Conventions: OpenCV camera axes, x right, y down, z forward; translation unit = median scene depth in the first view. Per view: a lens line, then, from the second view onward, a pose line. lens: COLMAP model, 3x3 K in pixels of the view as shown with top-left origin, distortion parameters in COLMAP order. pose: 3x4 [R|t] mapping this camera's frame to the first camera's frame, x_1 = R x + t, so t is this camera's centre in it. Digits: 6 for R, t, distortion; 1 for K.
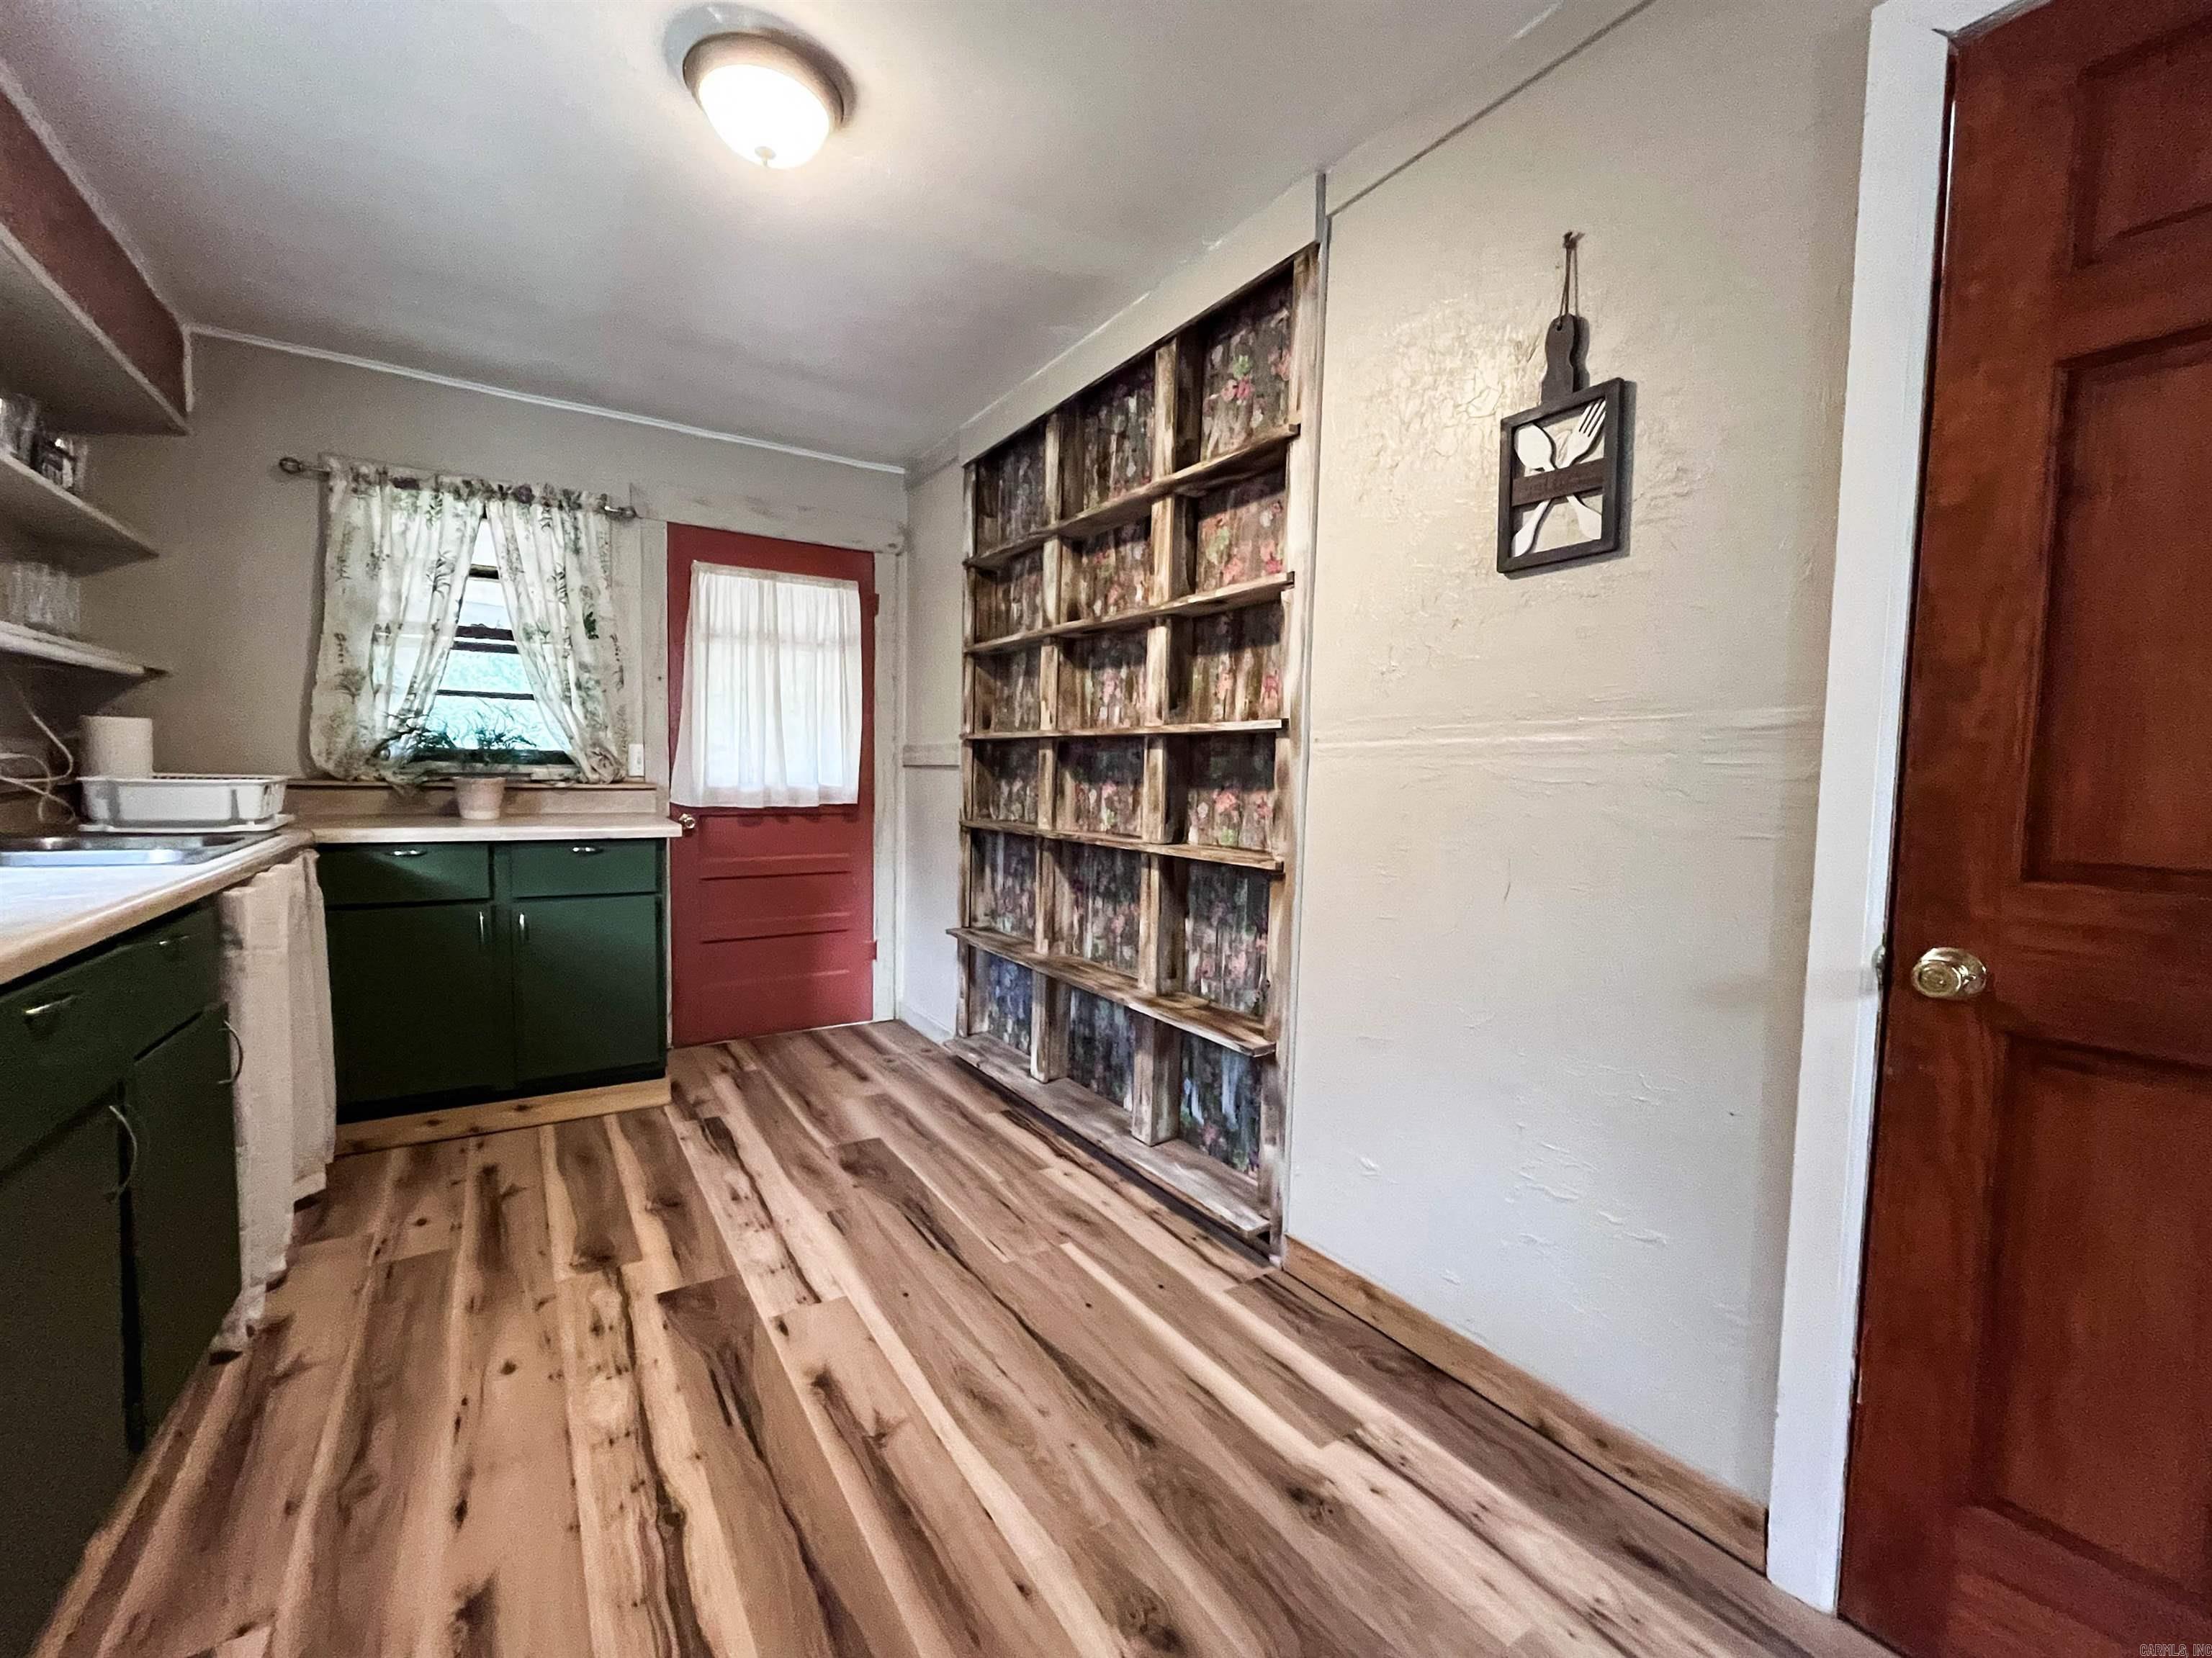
lens RADIAL K [[923.1, 0, 1106.0], [0, 923.1, 829.0], [0, 0, 1]] dist [-0.006025, 0.000231]
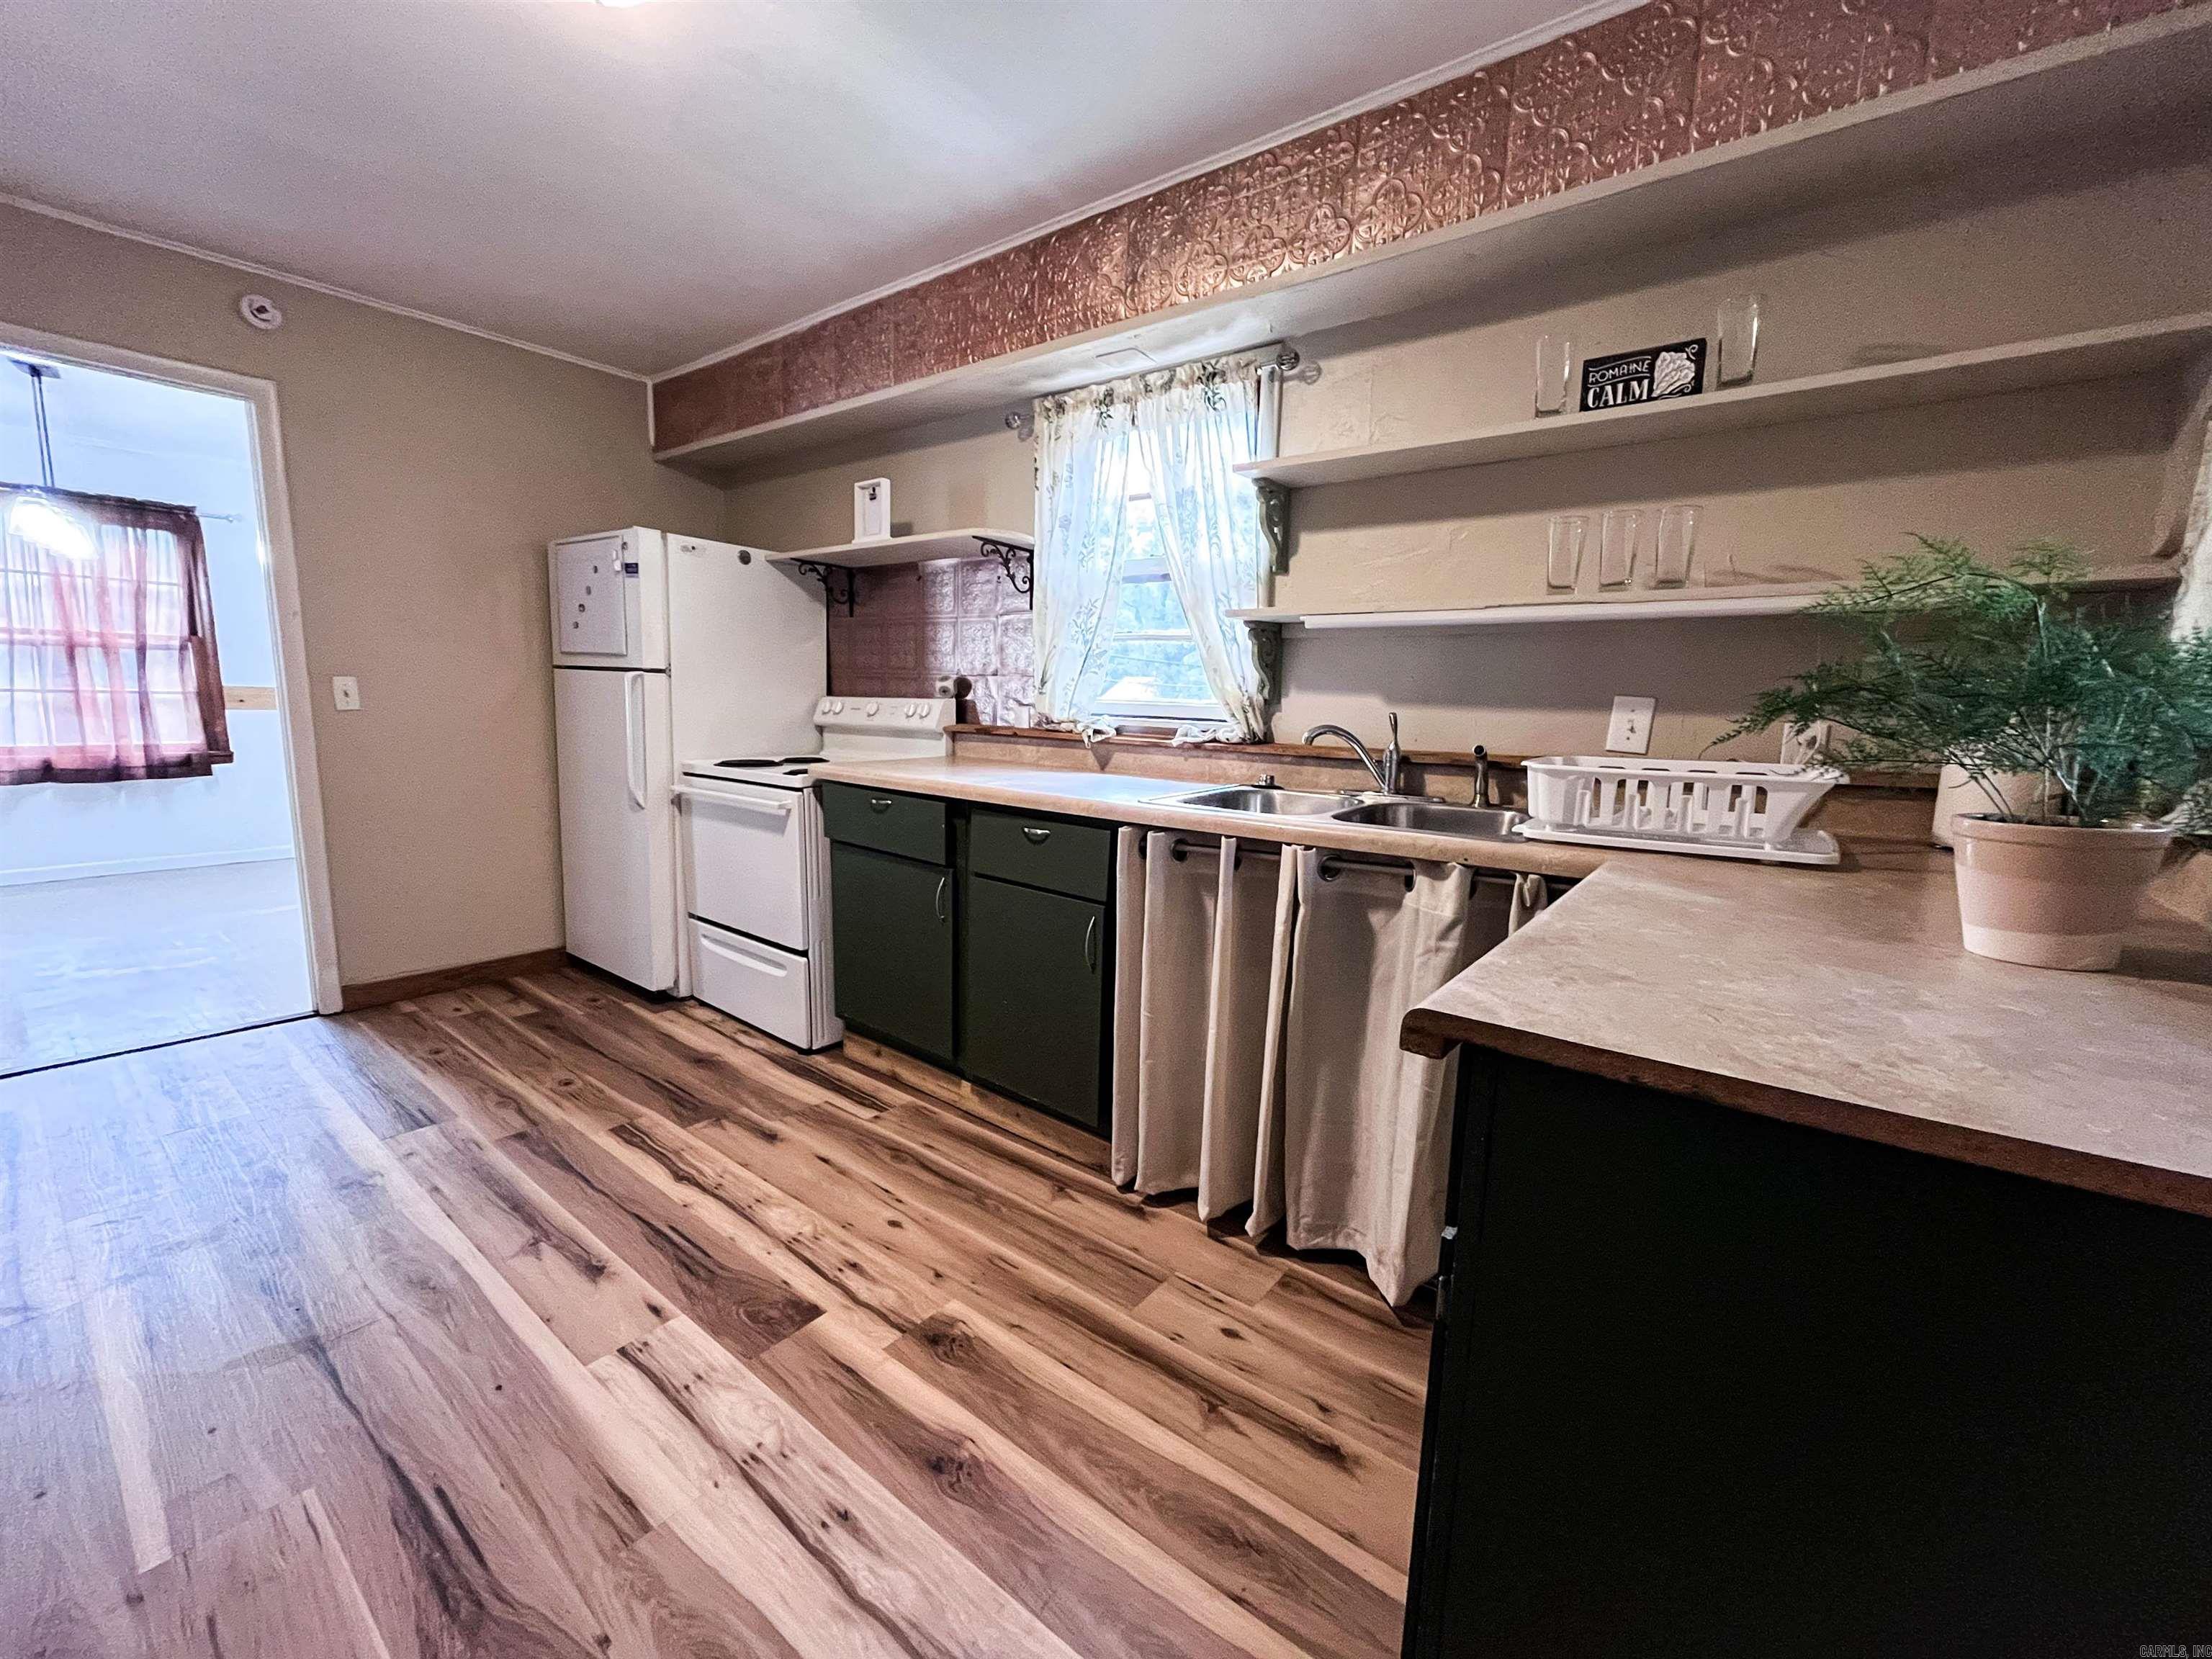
lens RADIAL K [[896.6, 0, 1099.7], [0, 896.6, 828.2], [0, 0, 1]] dist [-0.002556, -0.000051]
pose [[-0.946653, 0.003055, -0.322241, -0.304701], [-0.064021, 0.978241, 0.197350, -0.090629], [0.315832, 0.207452, -0.925858, 1.179300]]
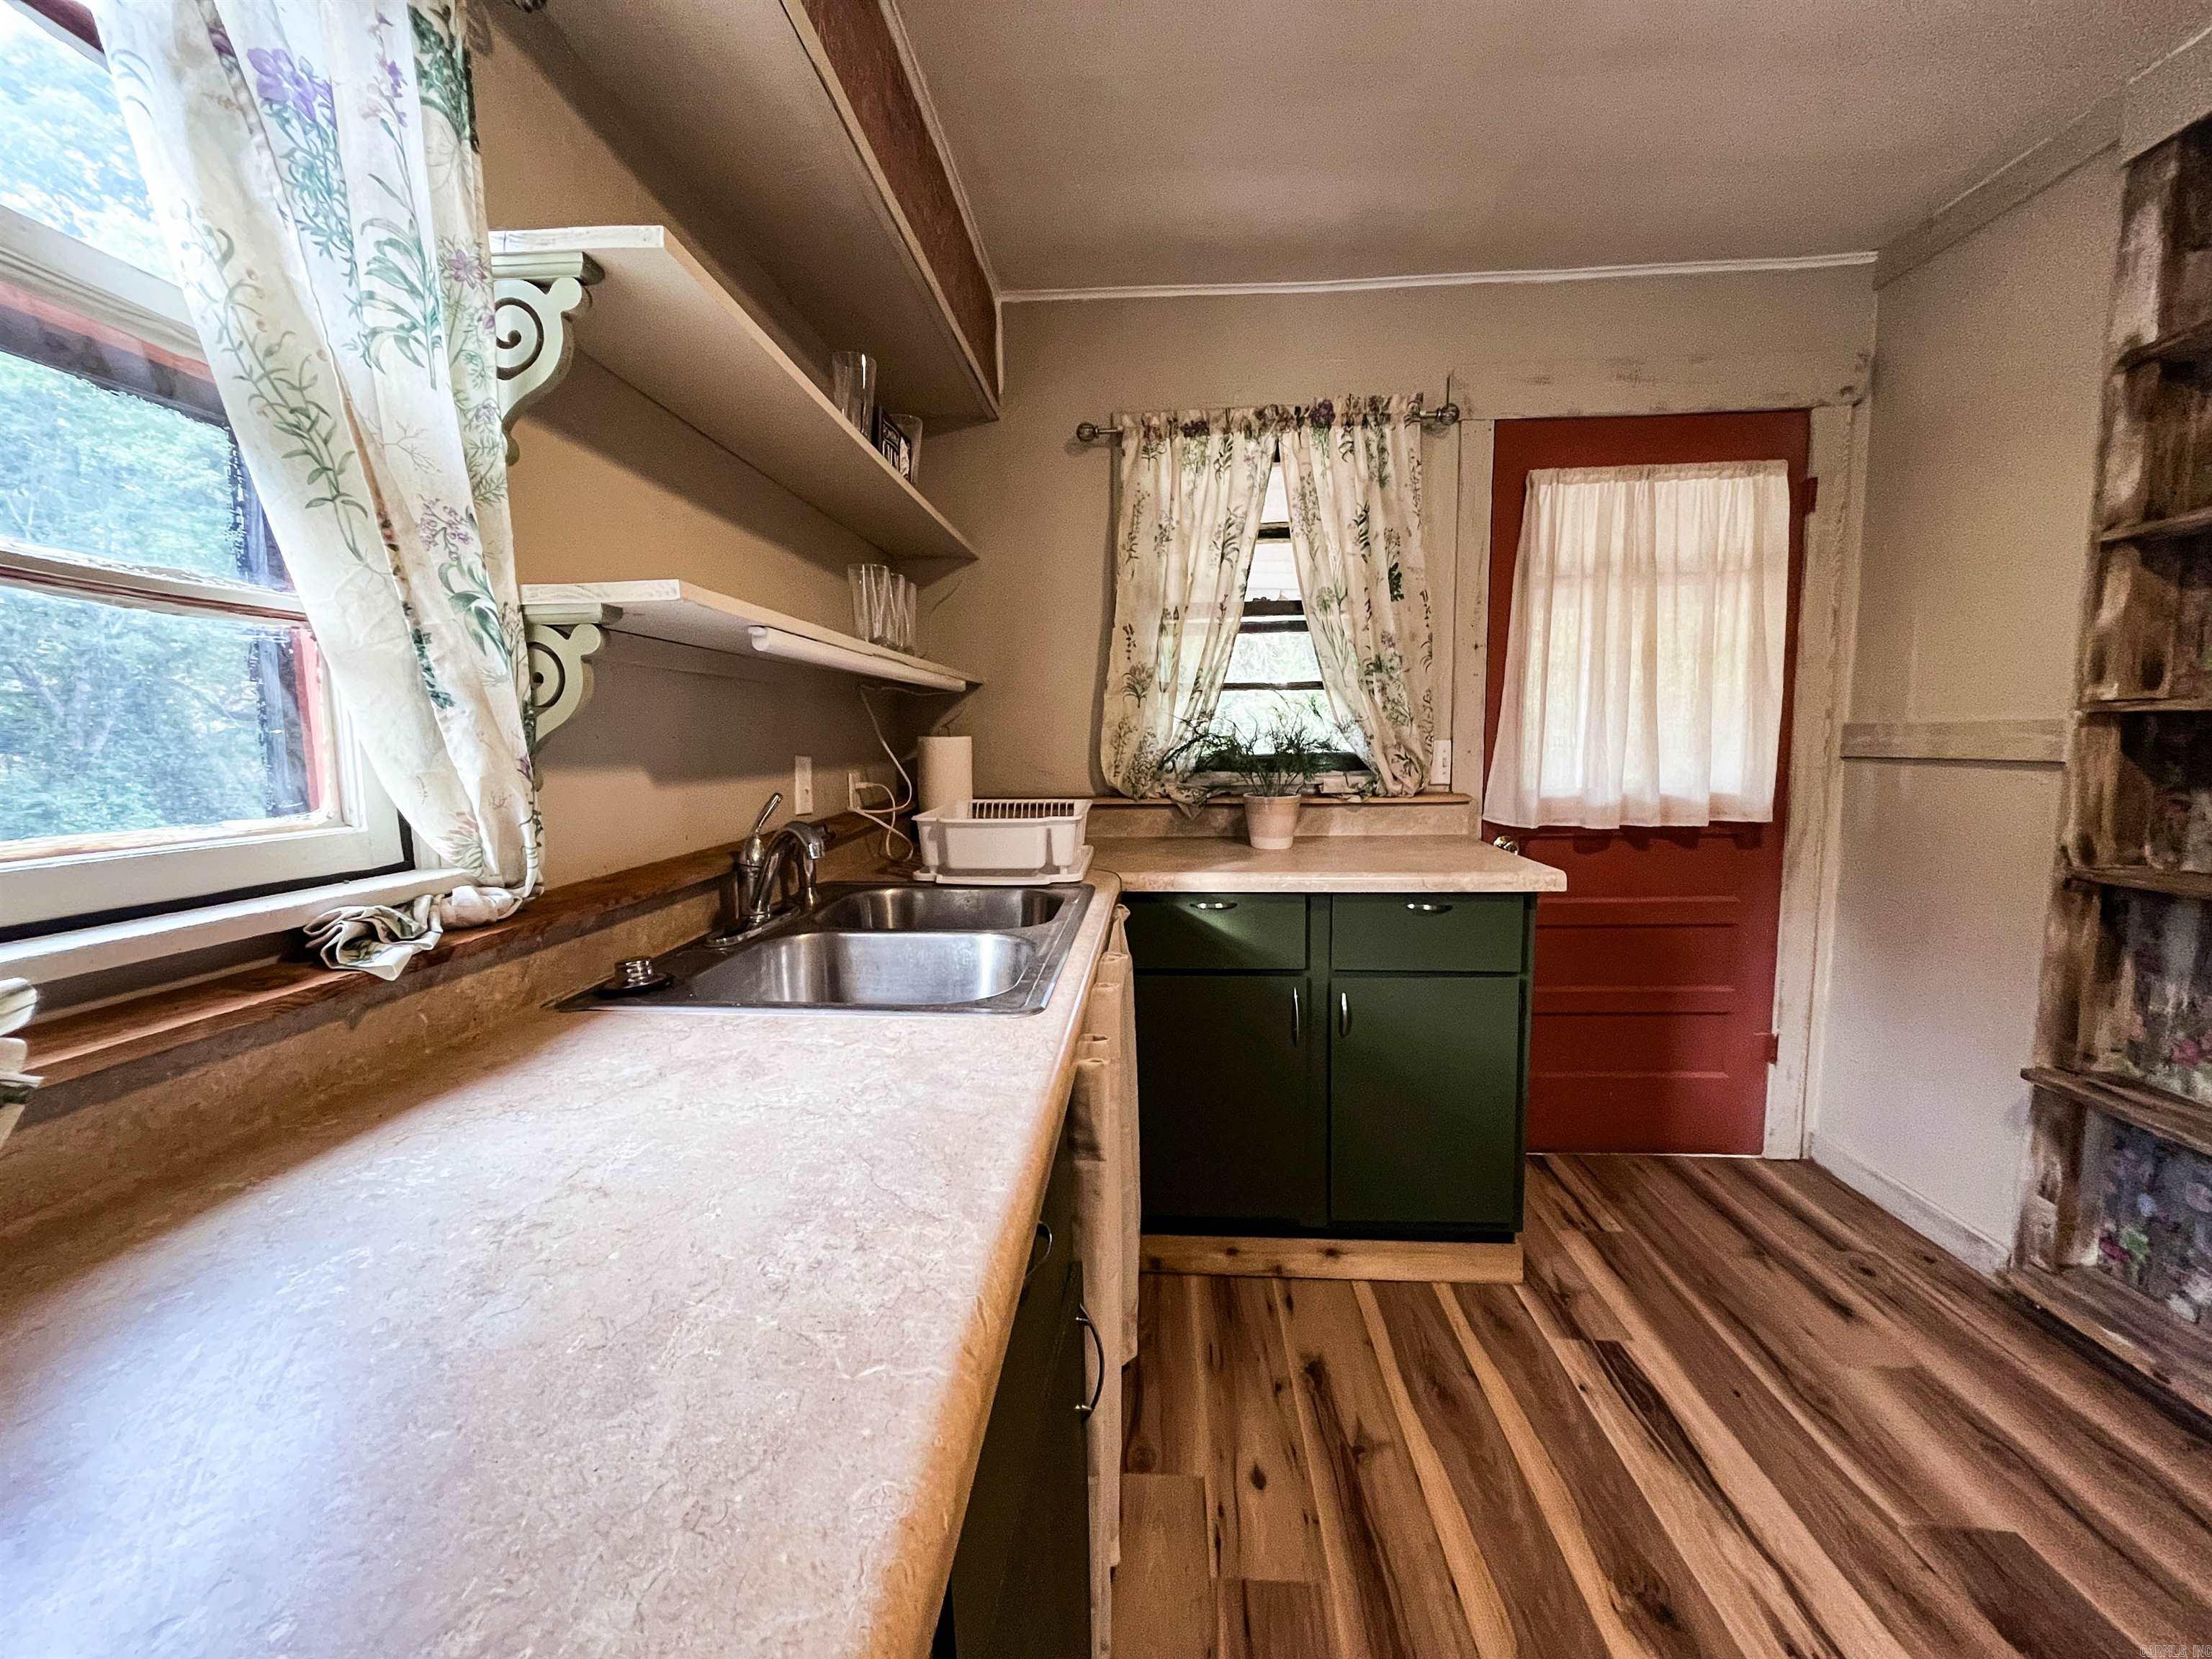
lens RADIAL K [[888.9, 0, 1106.0], [0, 888.9, 829.5], [0, 0, 1]] dist [-0.001517, -0.000188]
pose [[0.797873, 0.030565, -0.602050, -0.343255], [-0.007265, 0.999129, 0.041095, -0.056606], [0.602782, -0.028414, 0.797400, 0.320434]]
